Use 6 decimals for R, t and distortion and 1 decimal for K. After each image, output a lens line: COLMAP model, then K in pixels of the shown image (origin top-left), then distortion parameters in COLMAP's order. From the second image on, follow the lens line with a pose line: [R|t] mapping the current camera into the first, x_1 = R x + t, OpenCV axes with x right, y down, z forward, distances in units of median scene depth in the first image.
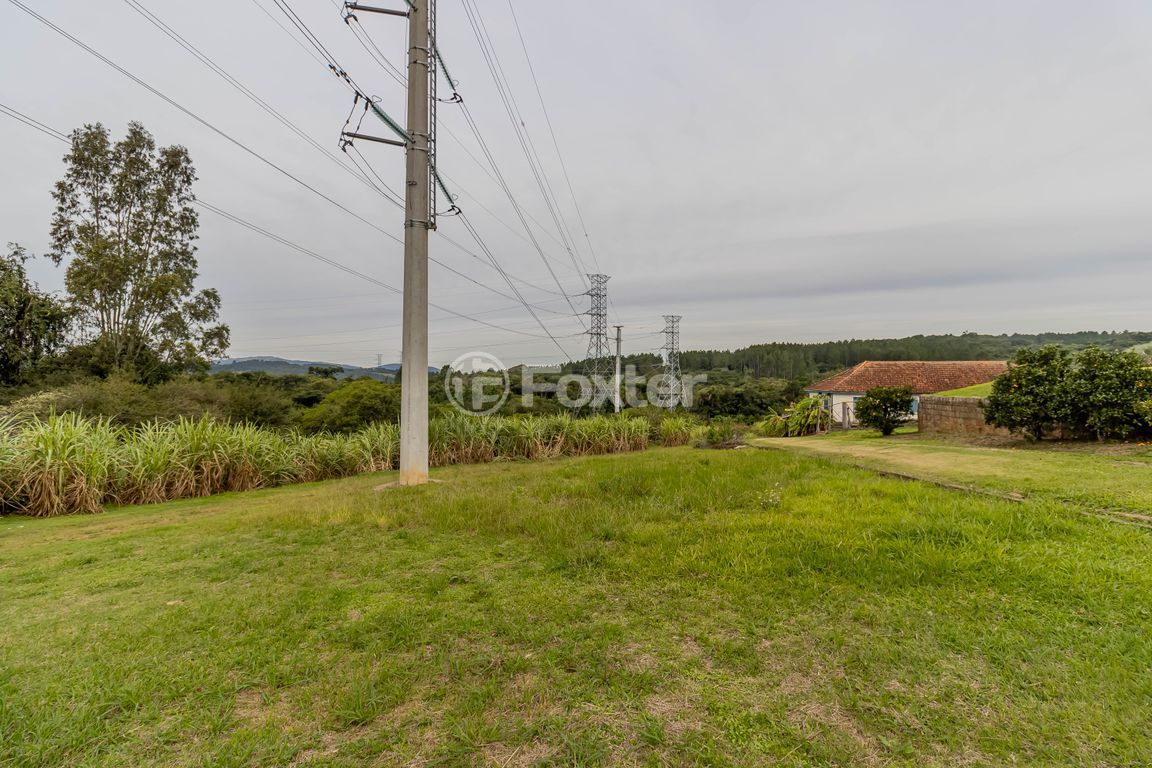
lens RADIAL K [[529.4, 0, 581.8], [0, 529.4, 379.5], [0, 0, 1]] dist [0.002540, -0.000129]
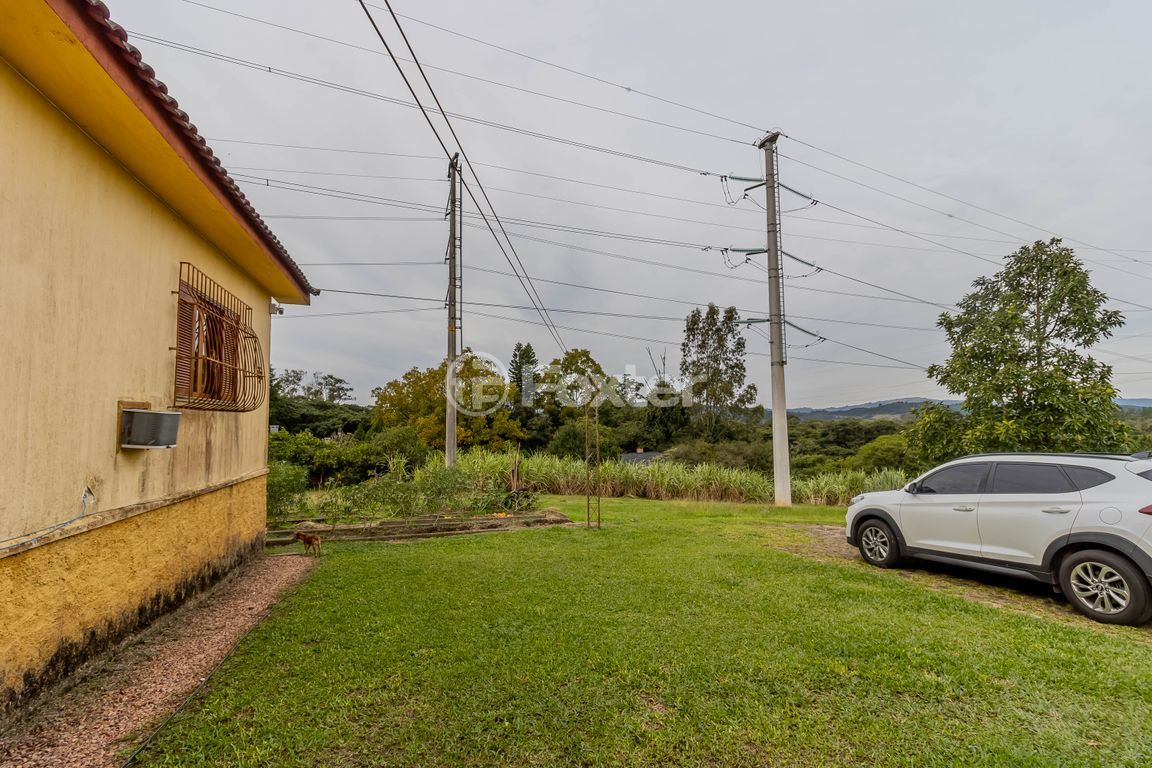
lens RADIAL K [[529.4, 0, 583.2], [0, 529.4, 383.0], [0, 0, 1]] dist [0.002540, -0.000129]
pose [[0.455689, -0.081468, -0.886403, 0.626992], [0.018573, 0.996456, -0.082035, -0.056624], [0.889945, 0.020920, 0.455587, -0.264255]]
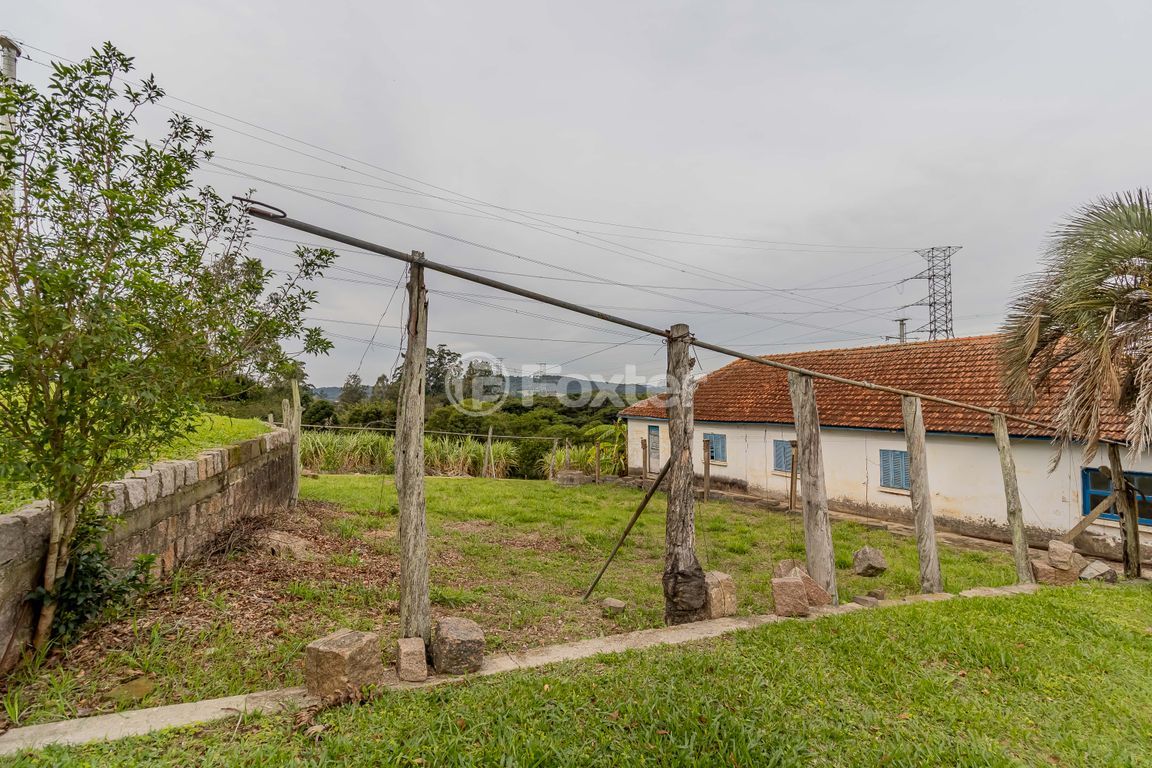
lens RADIAL K [[529.4, 0, 578.9], [0, 529.4, 380.4], [0, 0, 1]] dist [0.002540, -0.000129]
pose [[0.622351, -0.028682, -0.782212, 1.295958], [0.003742, 0.999426, -0.033670, 0.008834], [0.782729, 0.018028, 0.622102, 0.872218]]
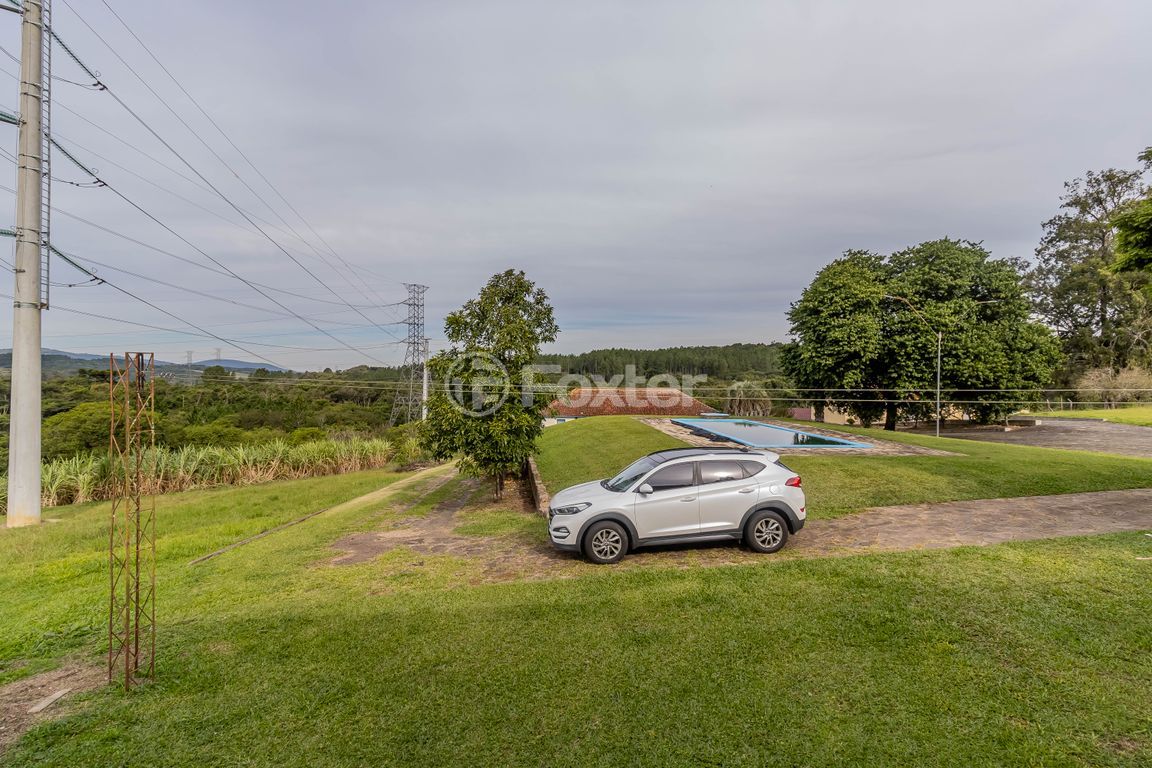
lens RADIAL K [[529.4, 0, 583.6], [0, 529.4, 379.4], [0, 0, 1]] dist [0.002540, -0.000129]
pose [[0.966142, 0.005932, 0.257944, 0.365659], [-0.006234, 0.999981, 0.000355, -0.085476], [-0.257937, -0.001951, 0.966160, -0.288167]]
